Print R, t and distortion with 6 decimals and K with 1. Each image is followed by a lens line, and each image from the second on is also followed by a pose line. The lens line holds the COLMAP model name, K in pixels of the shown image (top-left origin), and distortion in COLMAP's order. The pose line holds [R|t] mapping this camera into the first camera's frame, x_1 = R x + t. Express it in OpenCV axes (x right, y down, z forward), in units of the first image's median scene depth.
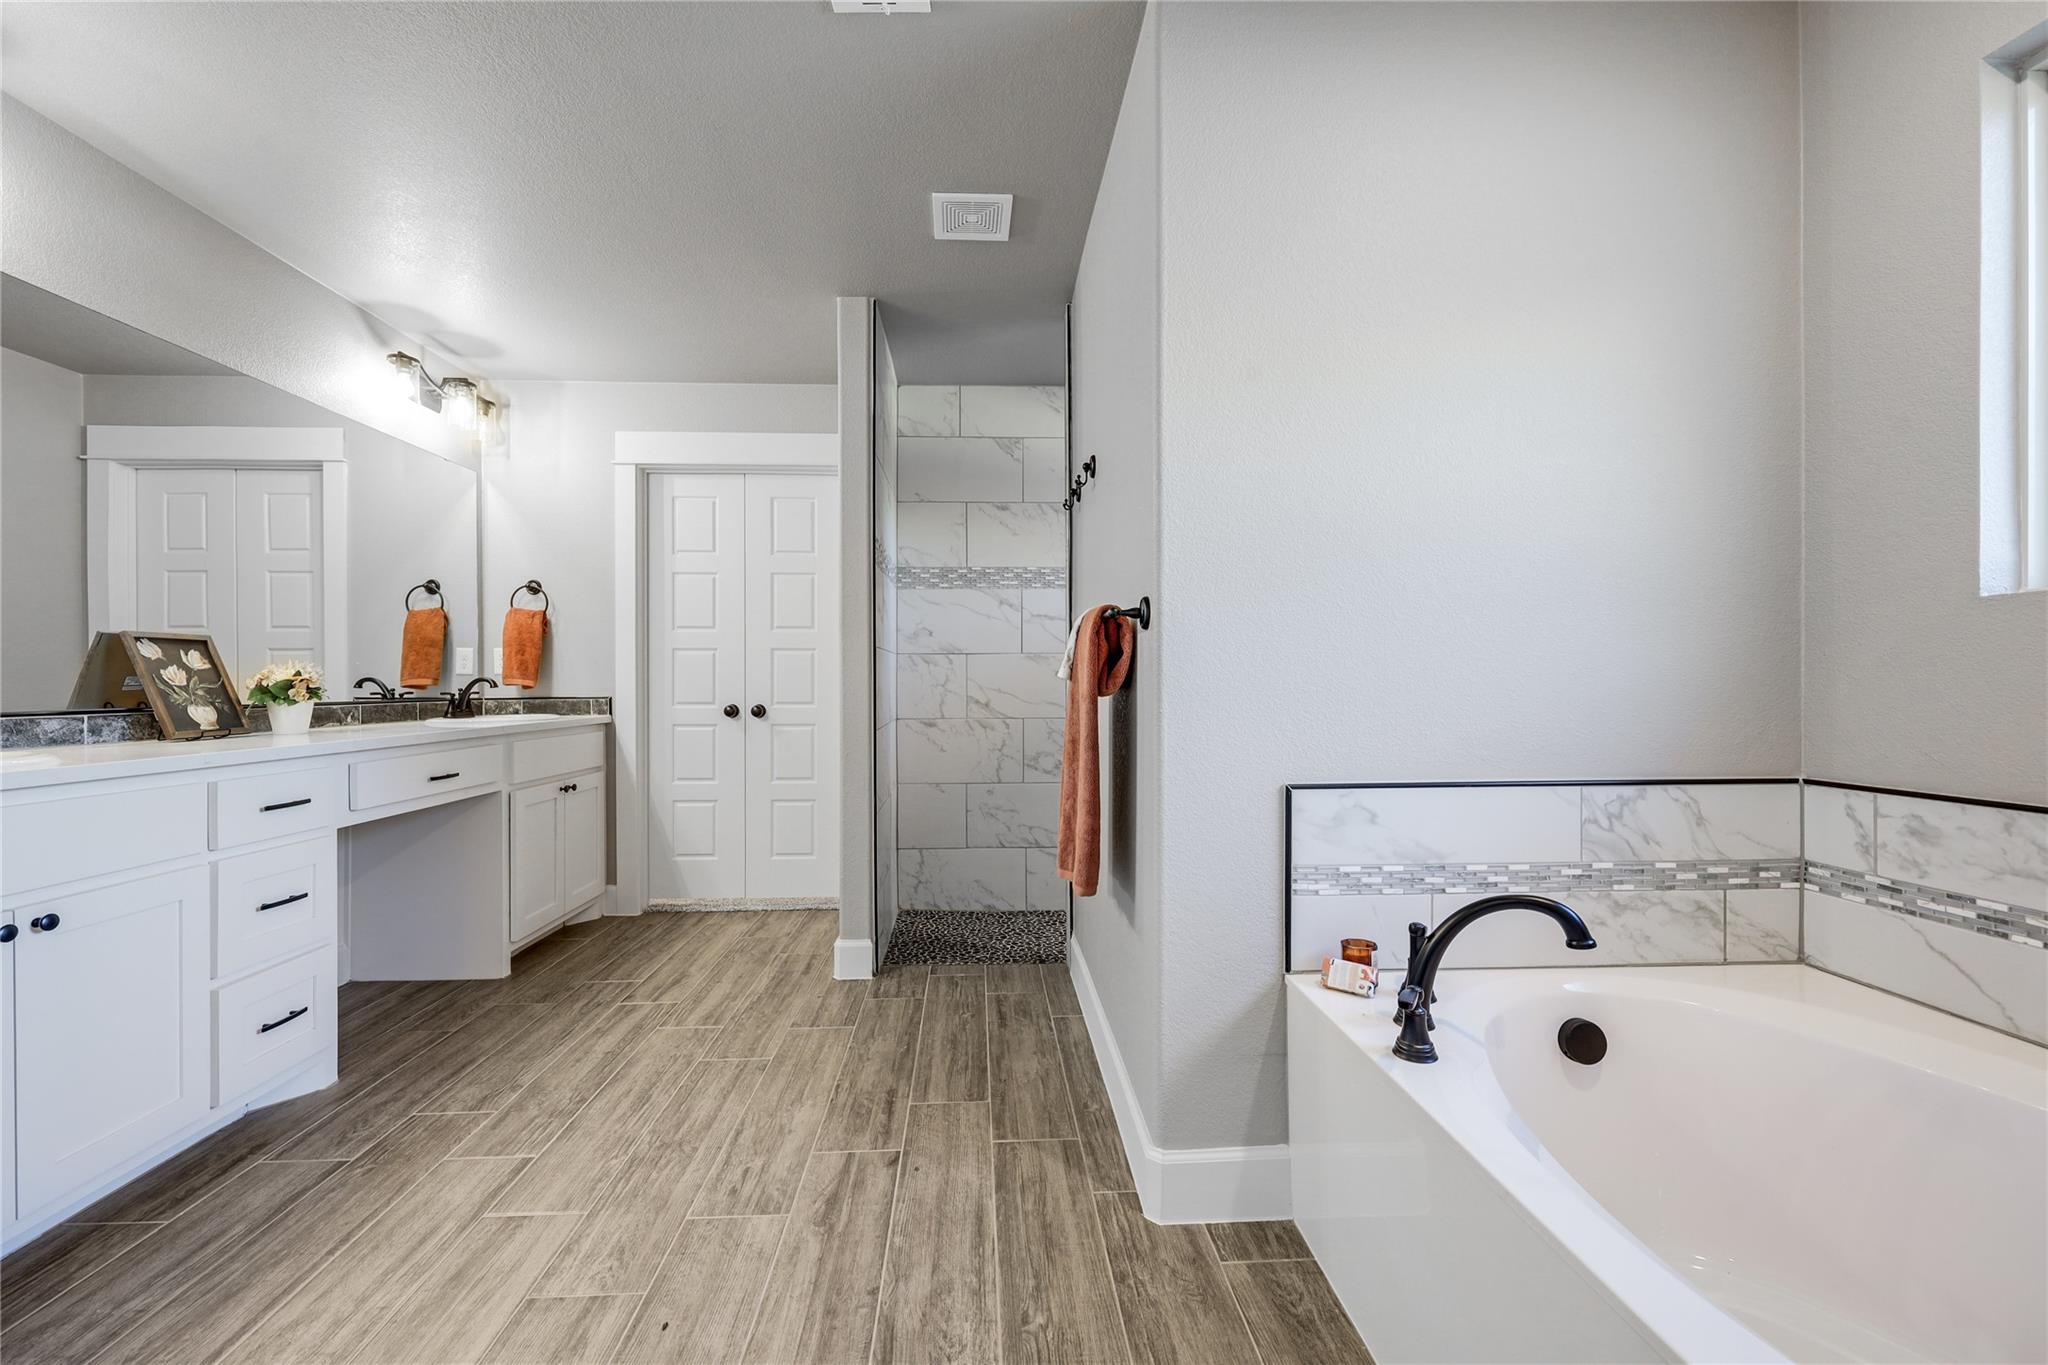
lens RADIAL K [[827.6, 0, 1017.4], [0, 827.6, 685.9], [0, 0, 1]] dist [-0.000946, -0.000101]
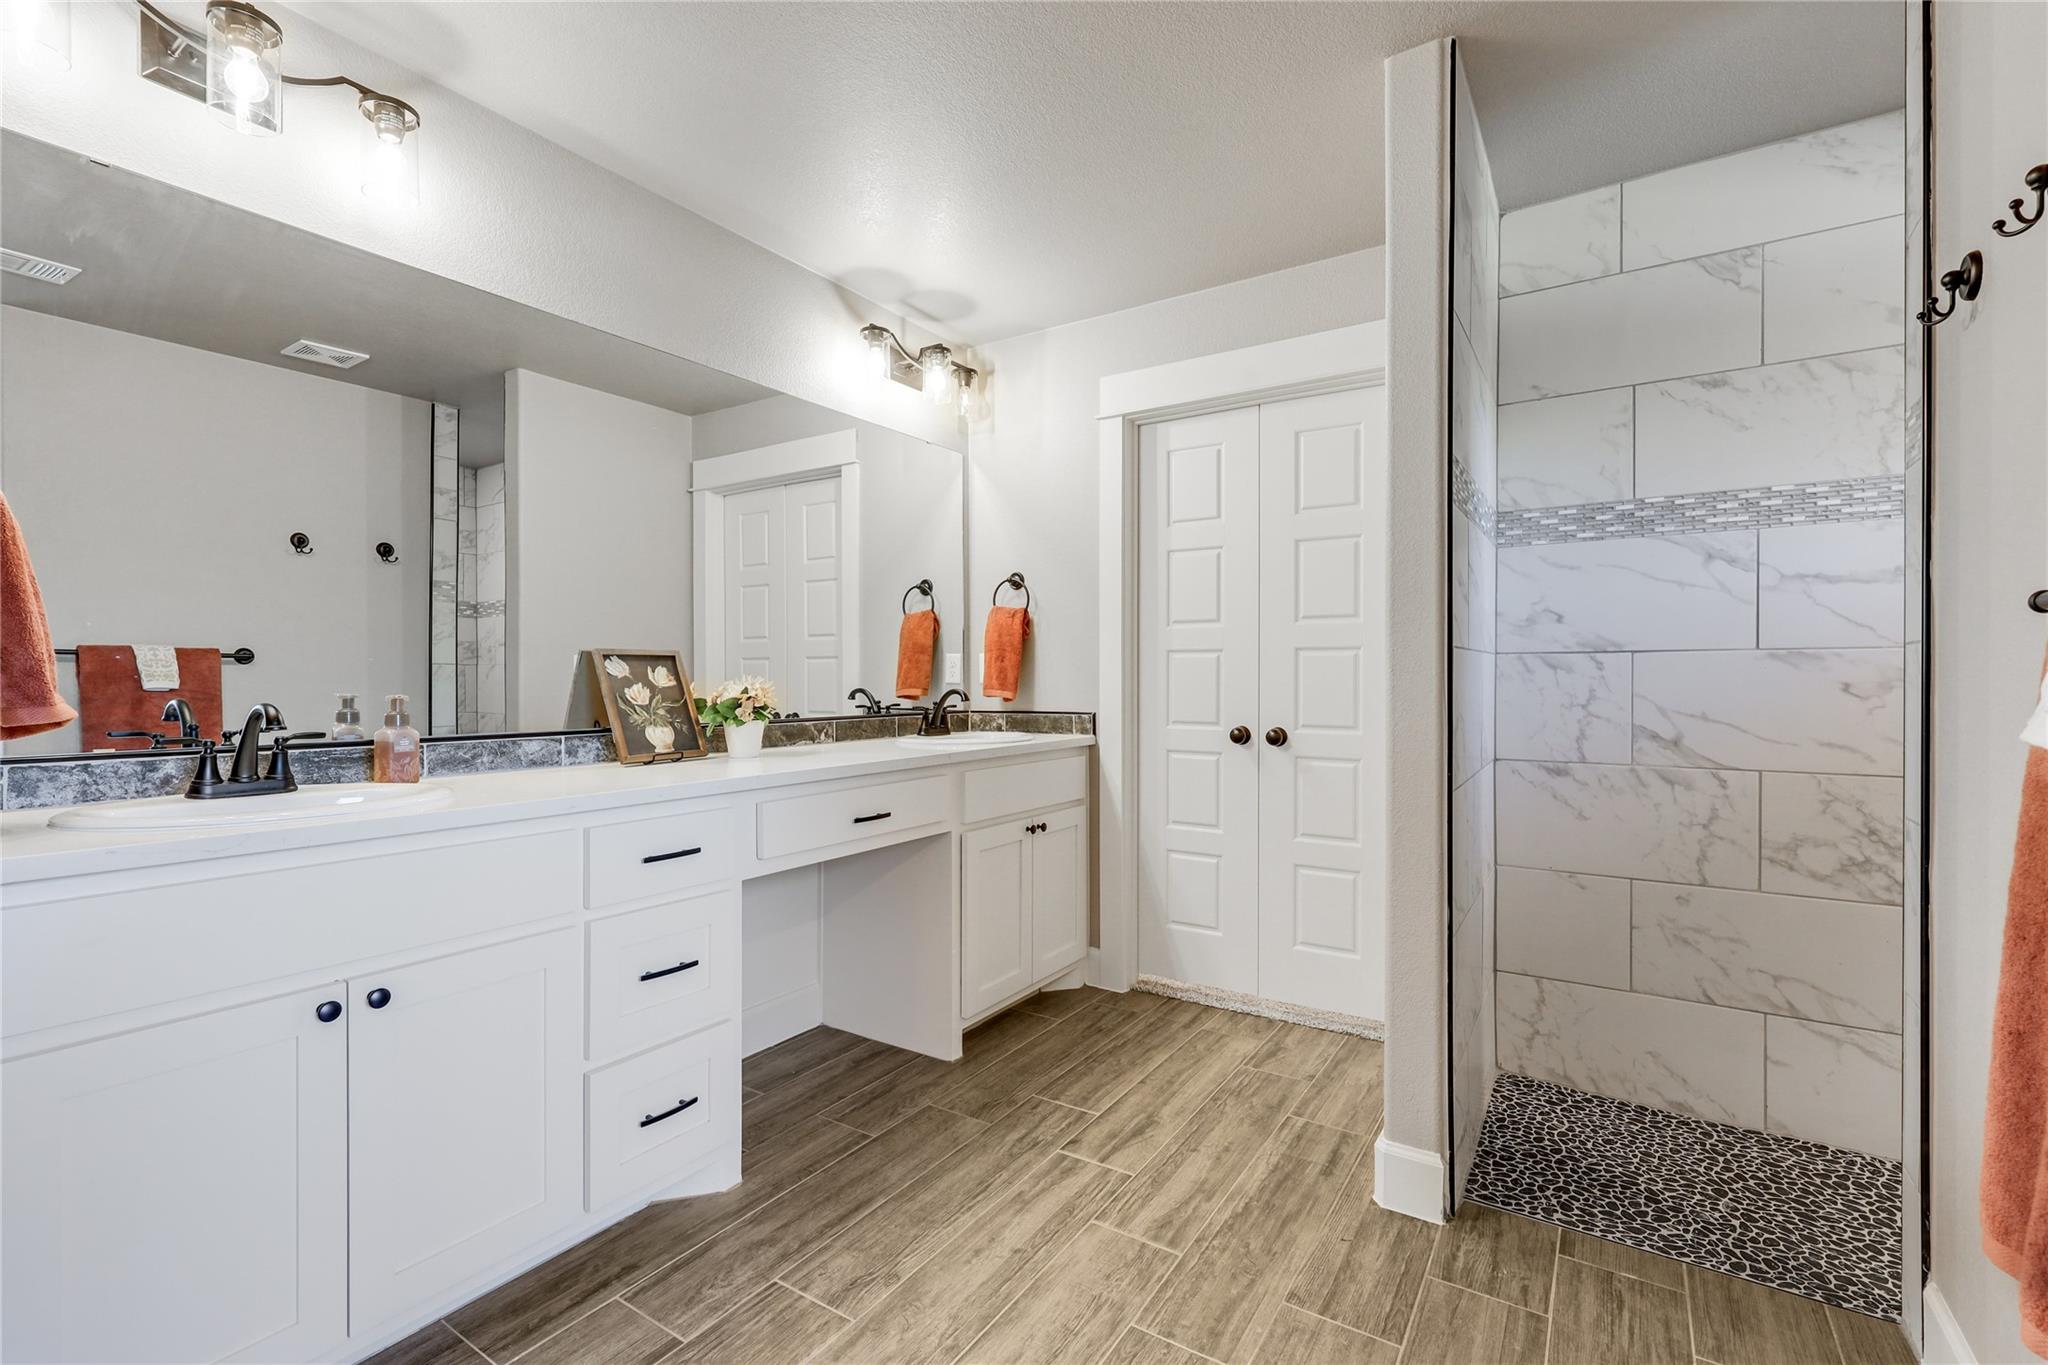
lens RADIAL K [[910.0, 0, 1015.7], [0, 910.0, 681.3], [0, 0, 1]] dist [0.000709, 0.000134]
pose [[0.805168, 0.004278, -0.593032, -0.038027], [-0.003704, 0.999991, 0.002185, -0.021919], [0.593036, 0.000437, 0.805176, 0.292598]]
